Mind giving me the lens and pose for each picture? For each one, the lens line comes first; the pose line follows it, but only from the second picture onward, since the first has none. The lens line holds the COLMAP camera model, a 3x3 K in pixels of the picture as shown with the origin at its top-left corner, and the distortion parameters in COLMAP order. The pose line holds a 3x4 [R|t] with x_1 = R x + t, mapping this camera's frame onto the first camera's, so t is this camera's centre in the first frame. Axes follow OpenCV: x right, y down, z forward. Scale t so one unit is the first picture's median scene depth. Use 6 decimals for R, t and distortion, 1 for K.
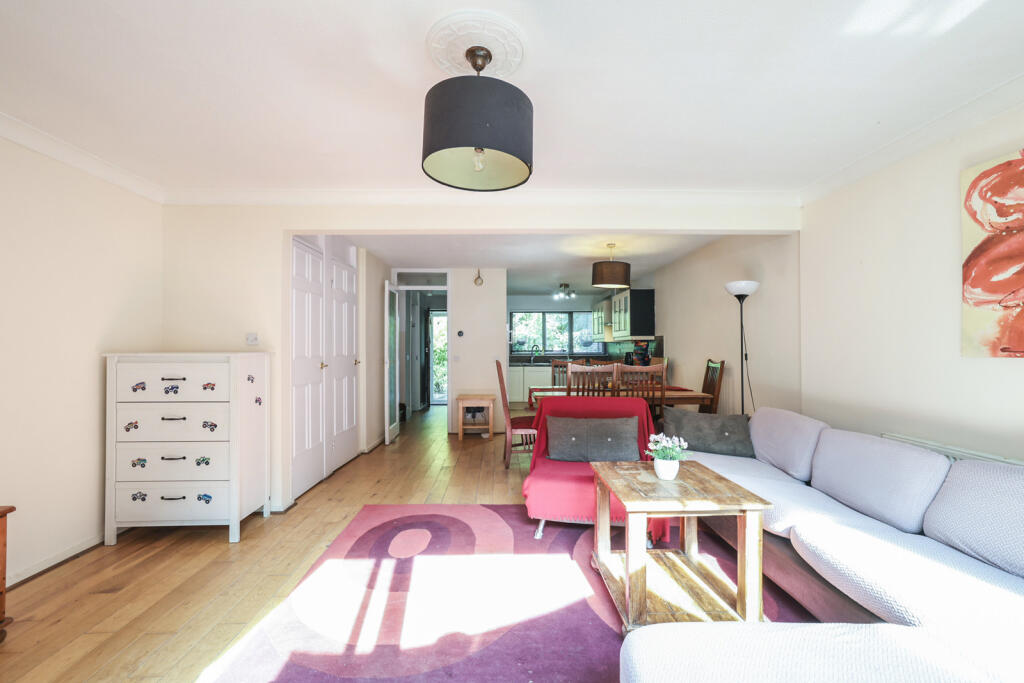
lens RADIAL K [[440.8, 0, 512.5], [0, 440.8, 336.3], [0, 0, 1]] dist [-0.031701, 0.000651]
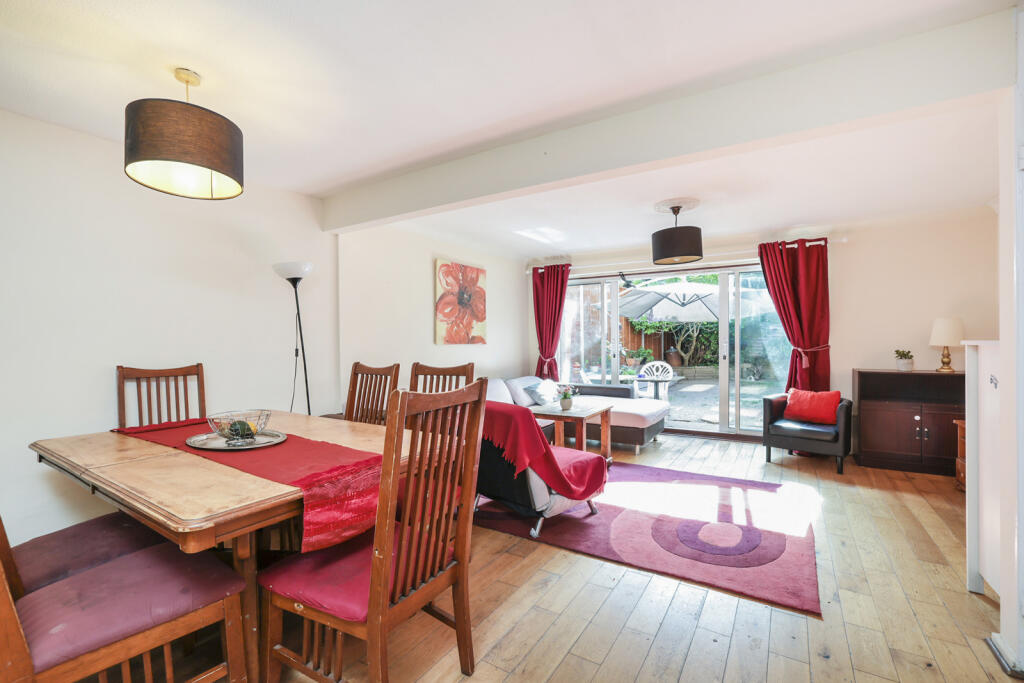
lens RADIAL K [[440.8, 0, 512.5], [0, 440.8, 336.3], [0, 0, 1]] dist [-0.031701, 0.000651]
pose [[-0.832295, 0.015510, 0.554116, -0.513218], [0.000409, 0.999625, -0.027365, 0.068733], [-0.554333, -0.022549, -0.831990, 2.724797]]
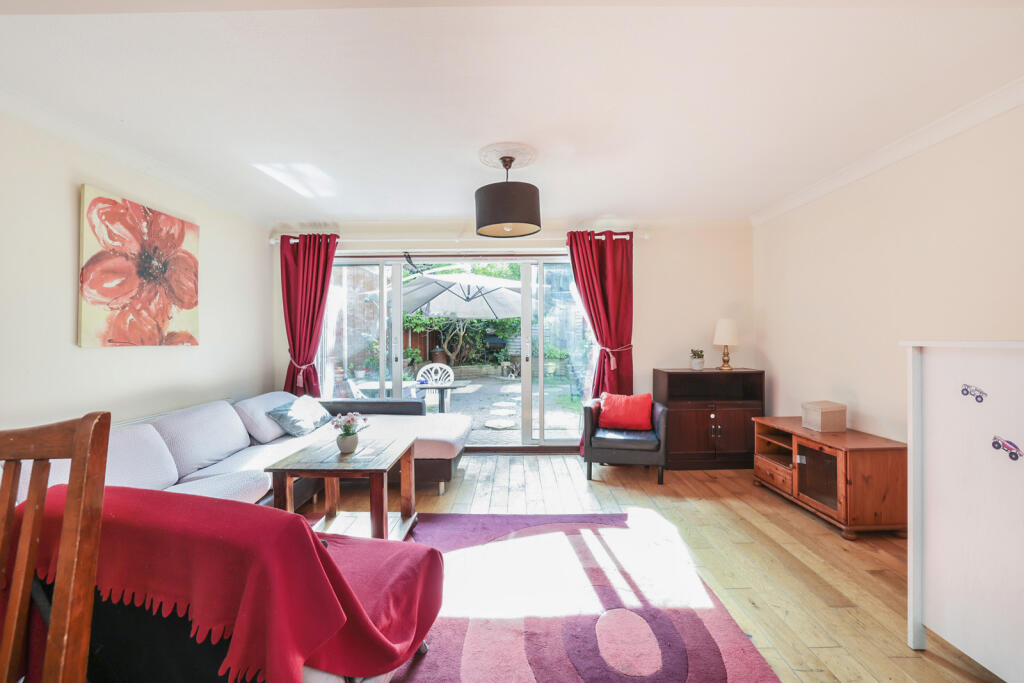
lens RADIAL K [[440.8, 0, 512.5], [0, 440.8, 336.3], [0, 0, 1]] dist [-0.031701, 0.000651]
pose [[-0.999244, 0.009916, 0.037591, -0.125379], [0.009083, 0.999711, -0.022243, 0.054976], [-0.037800, -0.021885, -0.999046, 2.150119]]
